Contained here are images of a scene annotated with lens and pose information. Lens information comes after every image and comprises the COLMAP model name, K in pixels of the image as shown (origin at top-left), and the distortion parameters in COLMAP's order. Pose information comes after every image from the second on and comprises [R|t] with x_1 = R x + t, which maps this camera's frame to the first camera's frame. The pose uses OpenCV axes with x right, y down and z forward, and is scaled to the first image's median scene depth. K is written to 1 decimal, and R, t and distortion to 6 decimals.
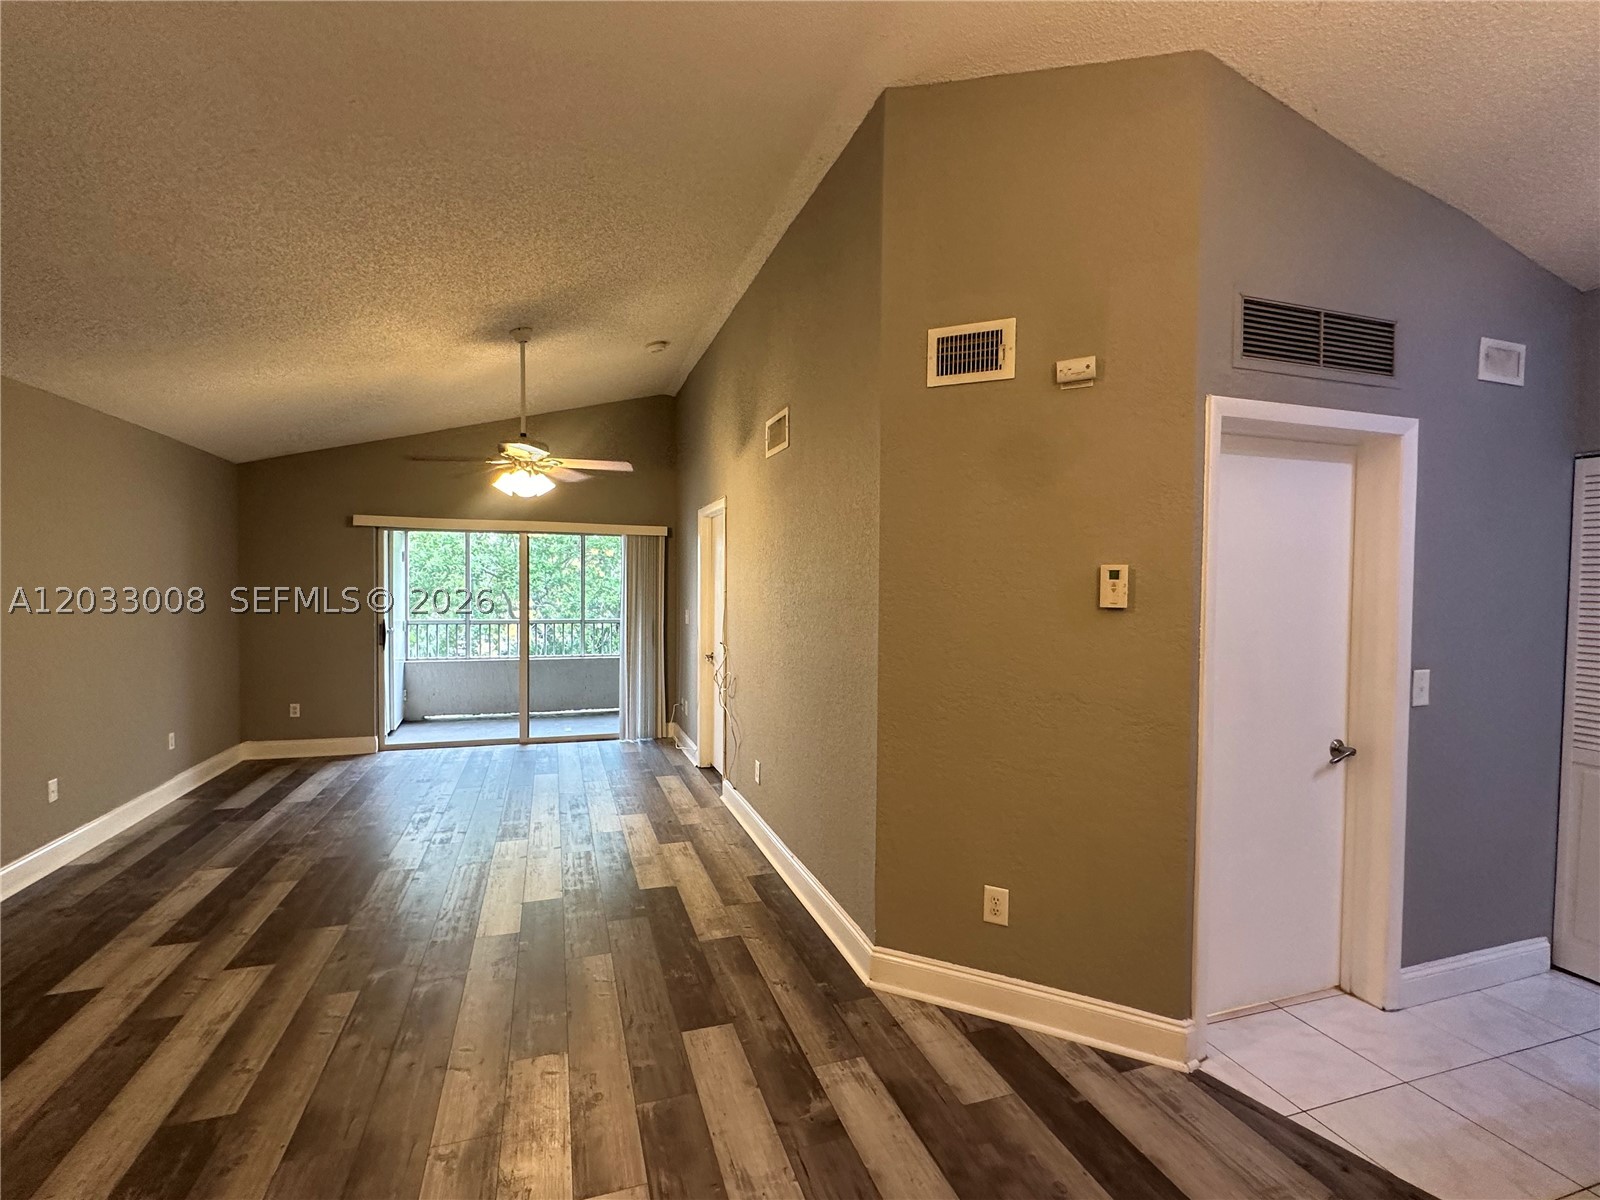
lens RADIAL K [[738.5, 0, 795.4], [0, 738.5, 603.7], [0, 0, 1]] dist [-0.004701, 0.000829]
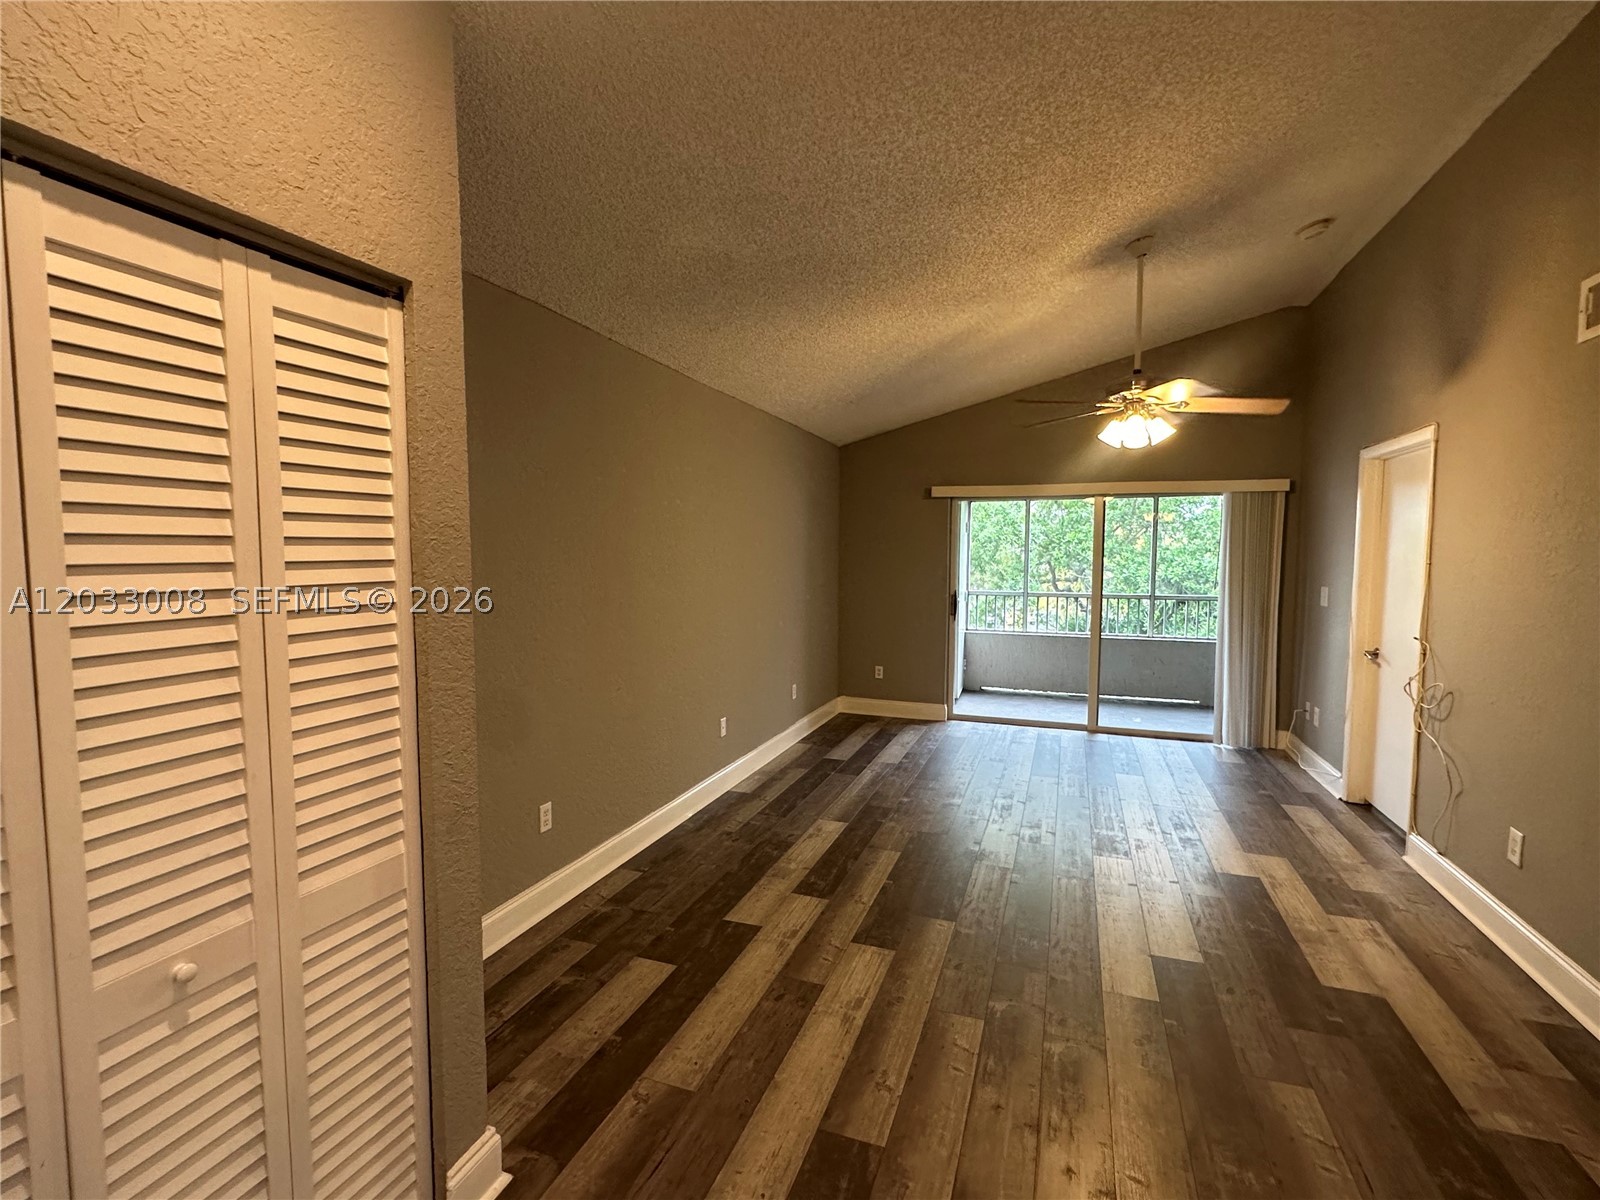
lens RADIAL K [[738.5, 0, 797.9], [0, 738.5, 604.4], [0, 0, 1]] dist [-0.004701, 0.000829]
pose [[0.781890, 0.038443, -0.622230, -0.156250], [-0.013064, 0.998888, 0.045299, -0.002518], [0.623280, -0.027290, 0.781522, 0.126565]]
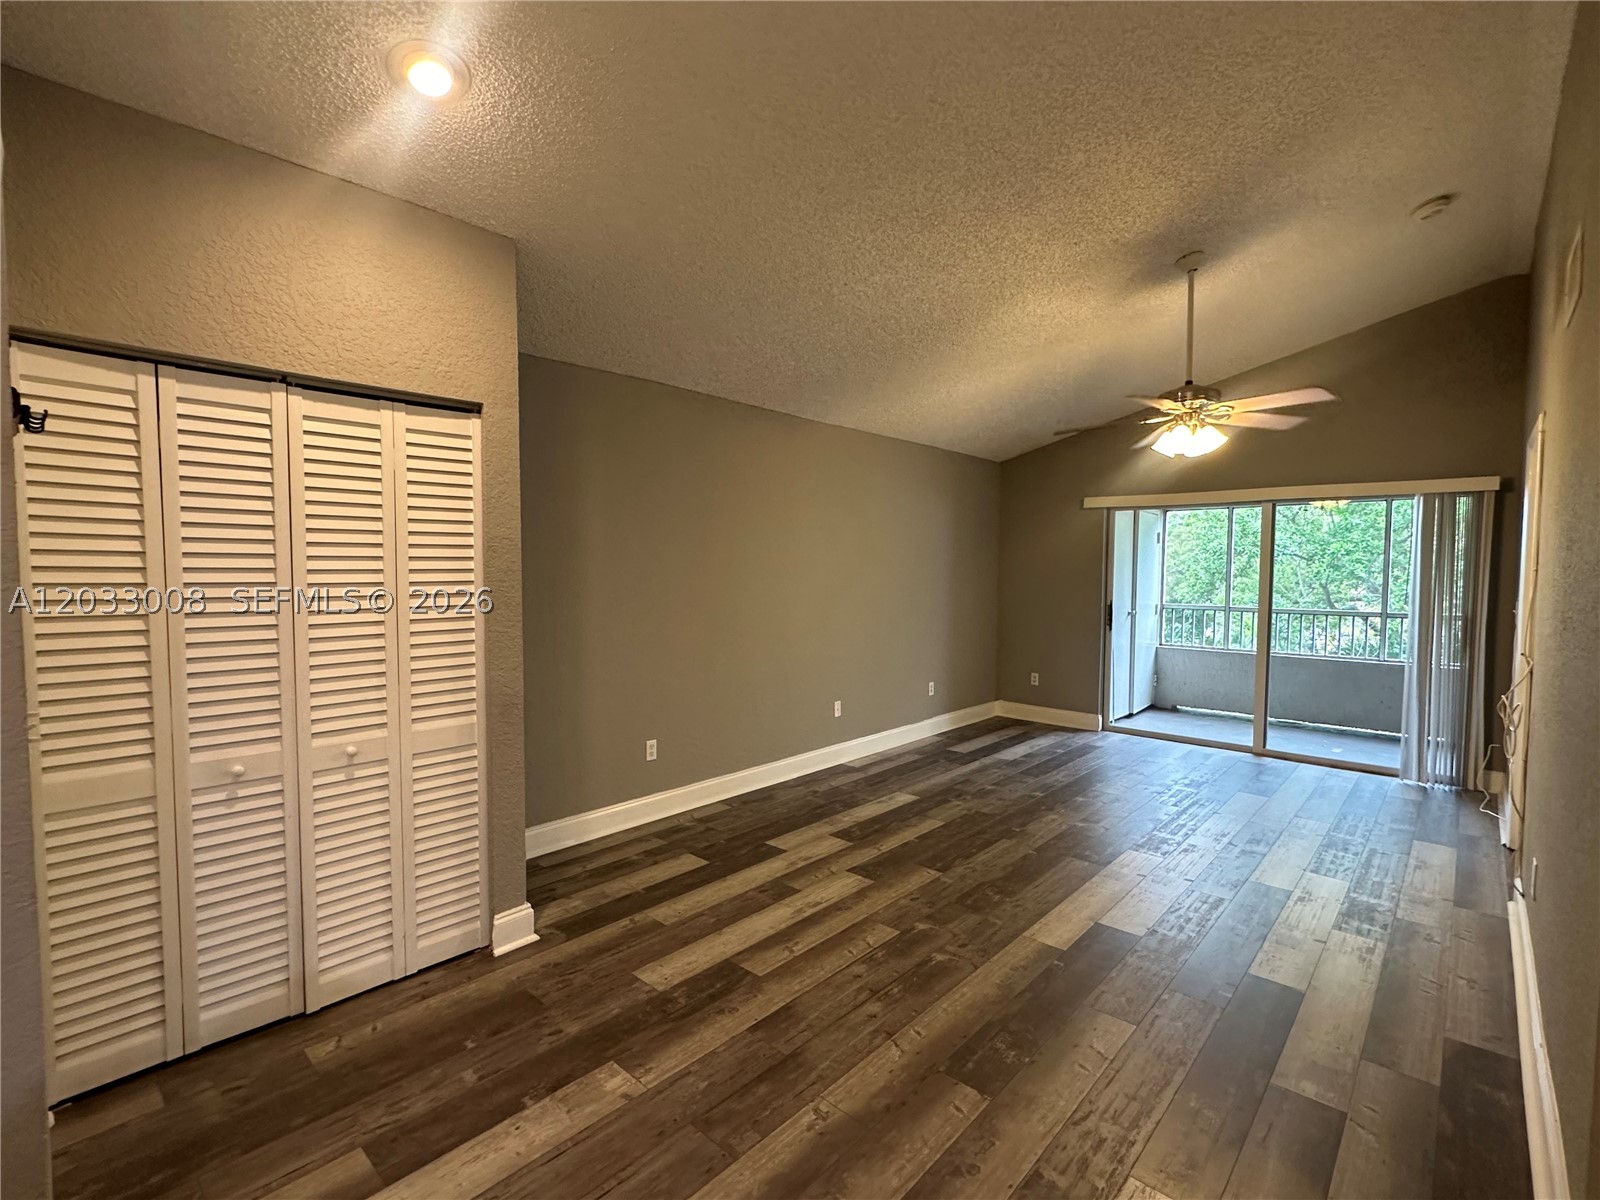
lens RADIAL K [[738.5, 0, 797.9], [0, 738.5, 603.6], [0, 0, 1]] dist [-0.004701, 0.000829]
pose [[0.485301, 0.038828, -0.873484, 0.172451], [-0.024704, 0.999224, 0.030692, 0.008723], [0.873998, 0.006684, 0.485884, 0.220614]]
